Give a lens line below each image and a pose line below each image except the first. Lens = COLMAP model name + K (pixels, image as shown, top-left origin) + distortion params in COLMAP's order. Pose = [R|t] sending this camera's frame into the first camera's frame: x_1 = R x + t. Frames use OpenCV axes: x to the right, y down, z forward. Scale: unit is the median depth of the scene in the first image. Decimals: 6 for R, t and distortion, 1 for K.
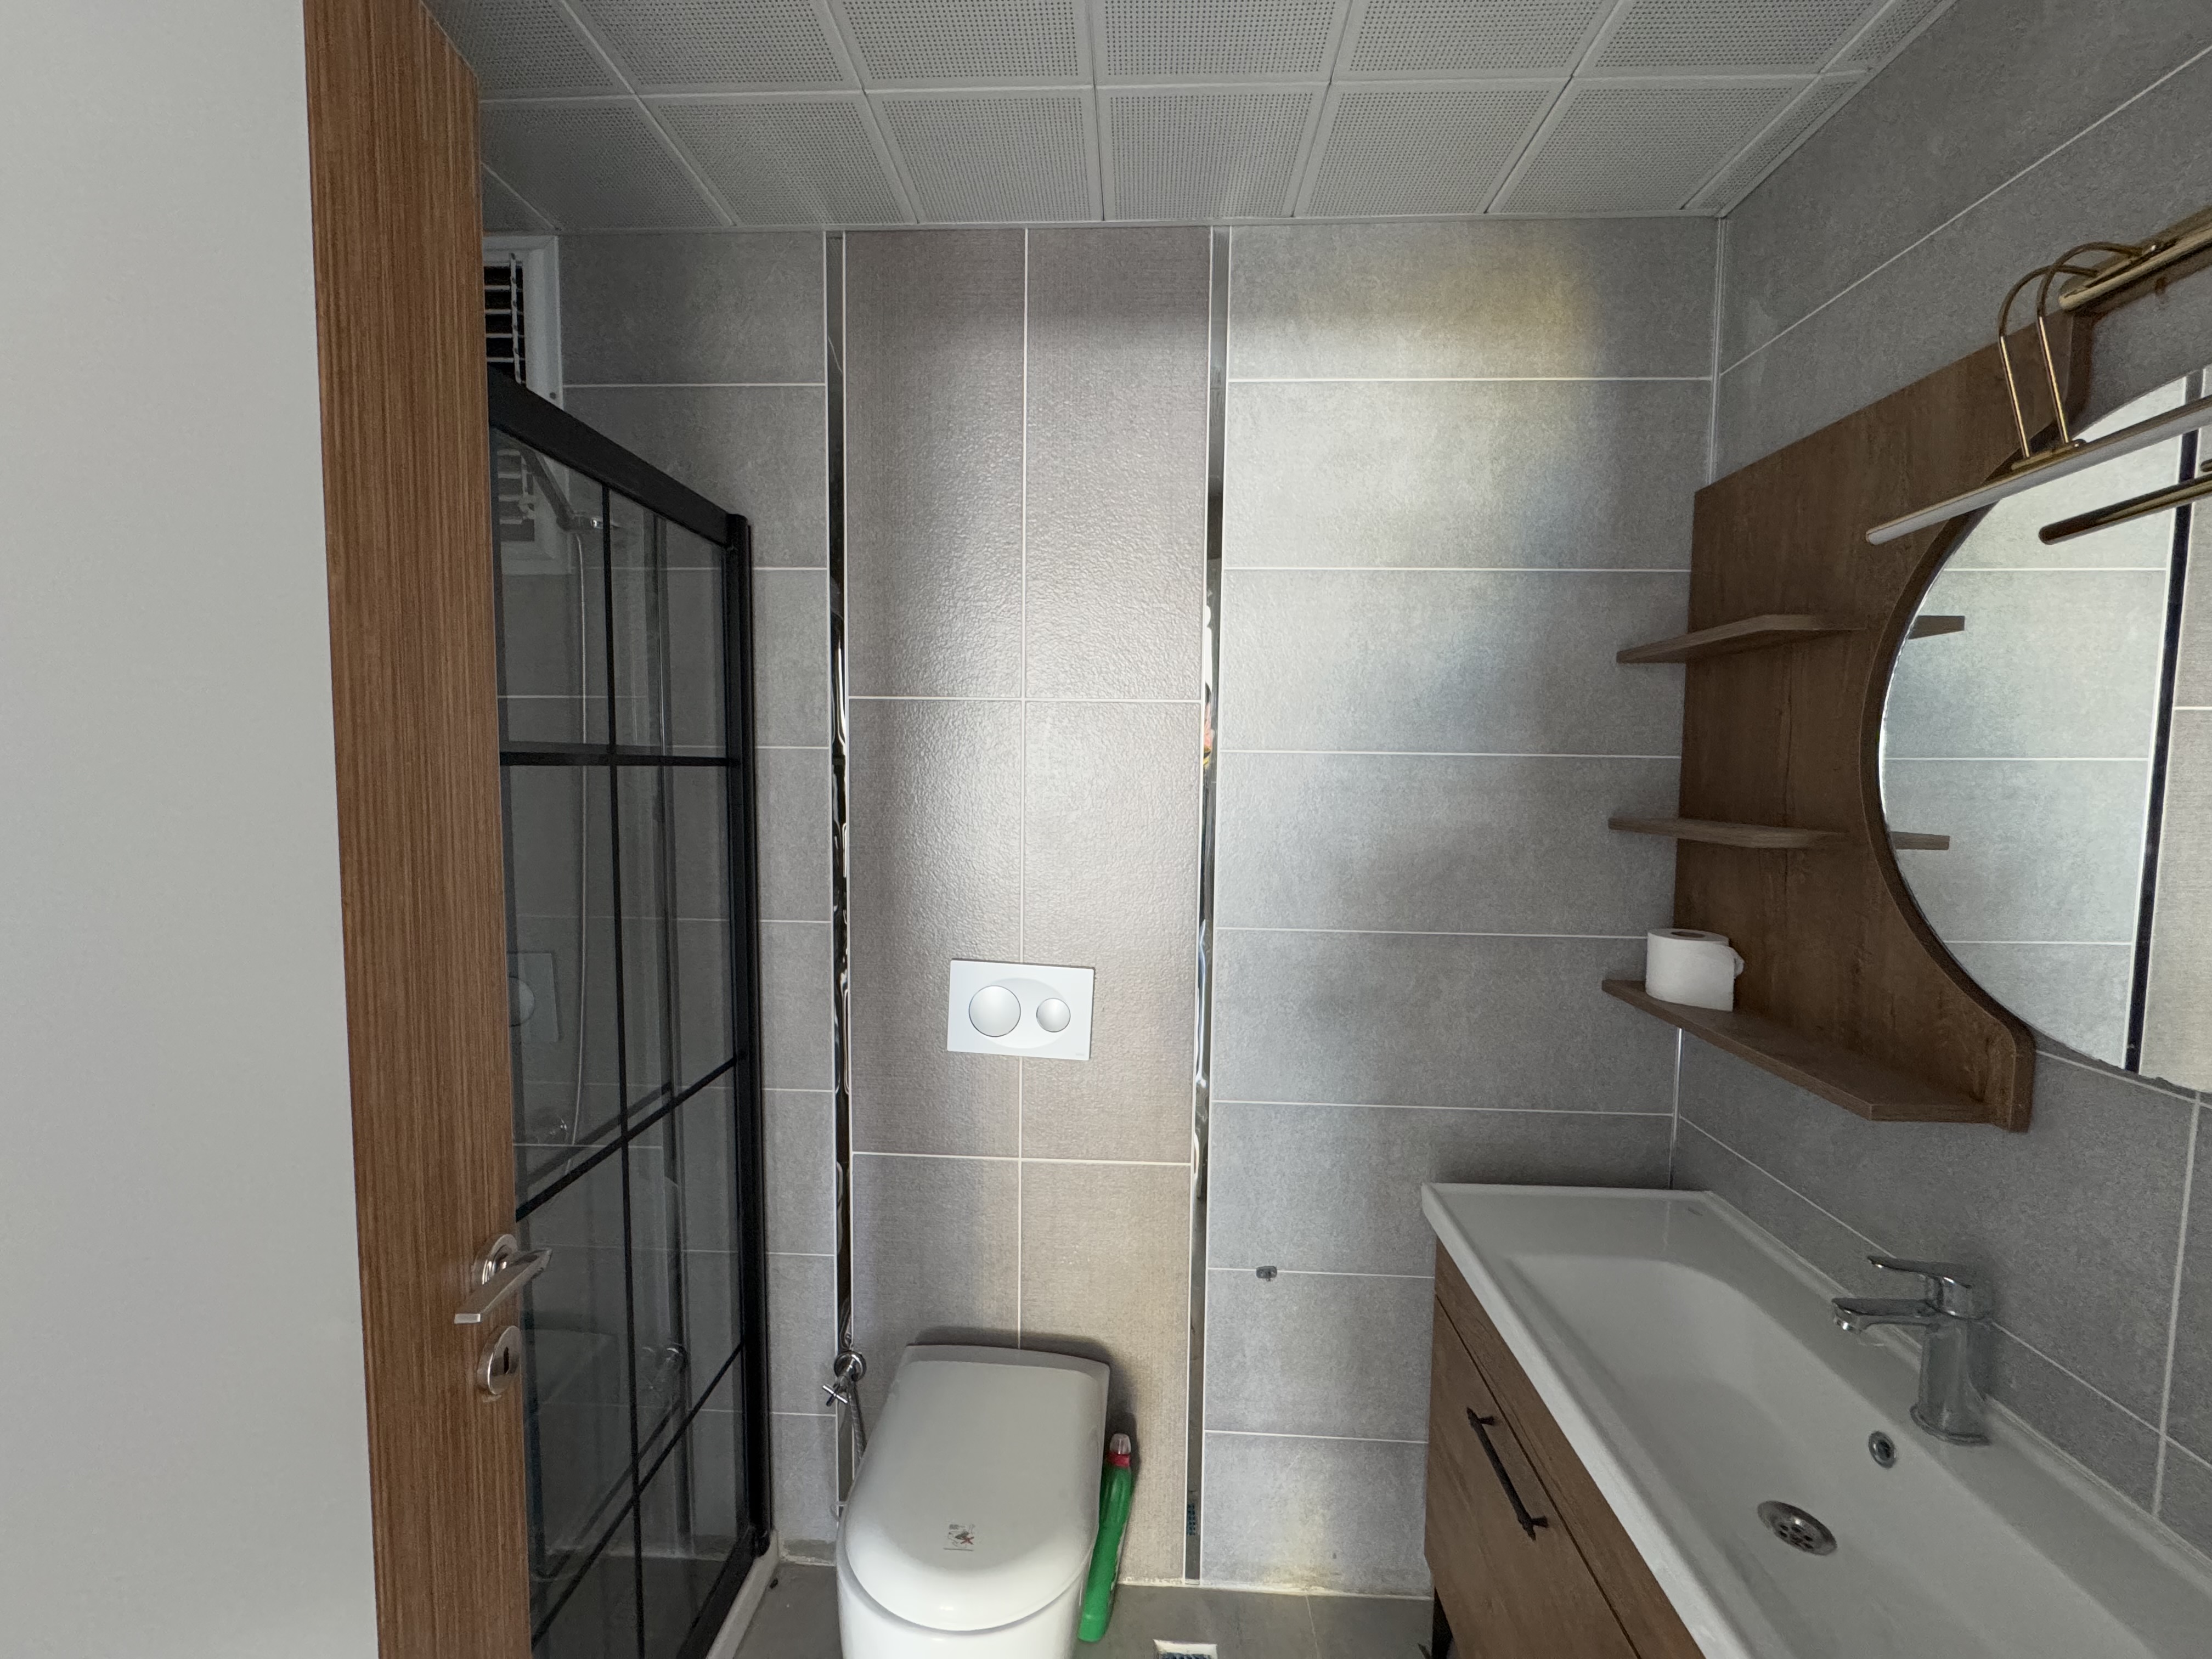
lens RADIAL K [[880.2, 0, 1101.9], [0, 880.2, 828.0], [0, 0, 1]] dist [-0.002352, 0.000114]
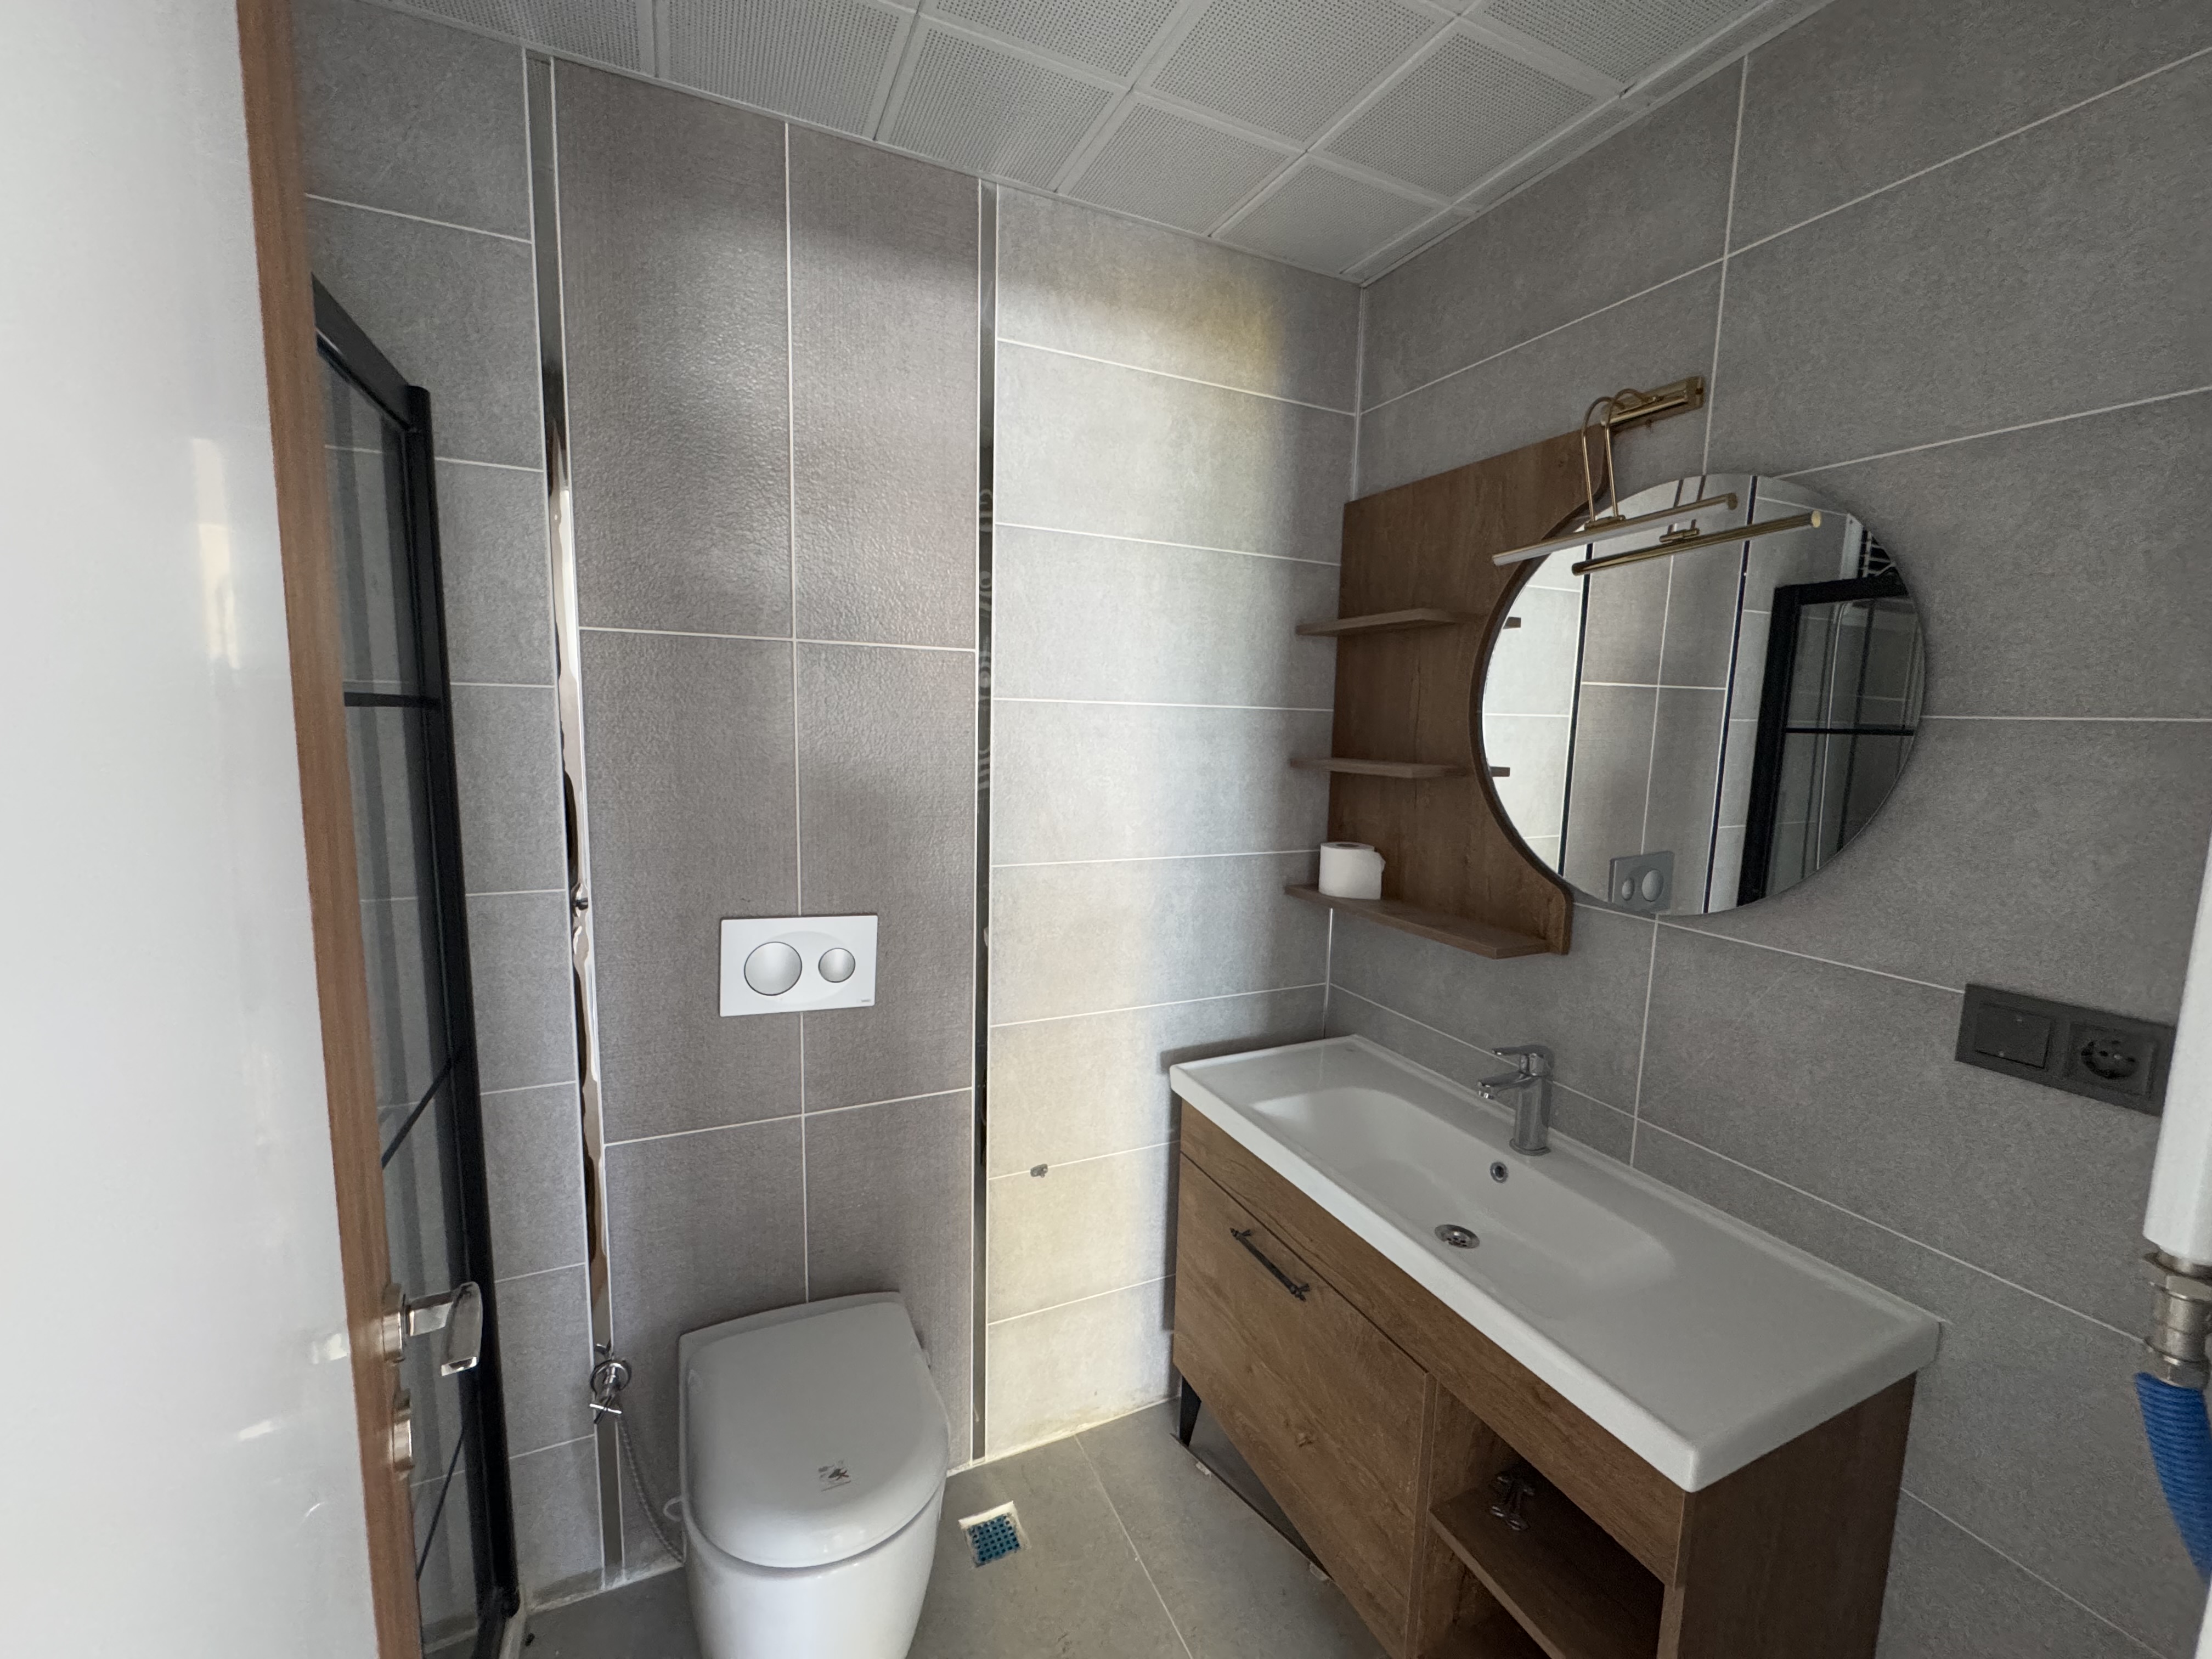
lens RADIAL K [[880.2, 0, 1101.9], [0, 880.2, 828.0], [0, 0, 1]] dist [-0.002352, 0.000114]
pose [[0.888463, -0.048541, 0.456375, -0.250189], [0.019542, 0.997490, 0.068051, -0.002395], [-0.458533, -0.051542, 0.887182, -0.004247]]
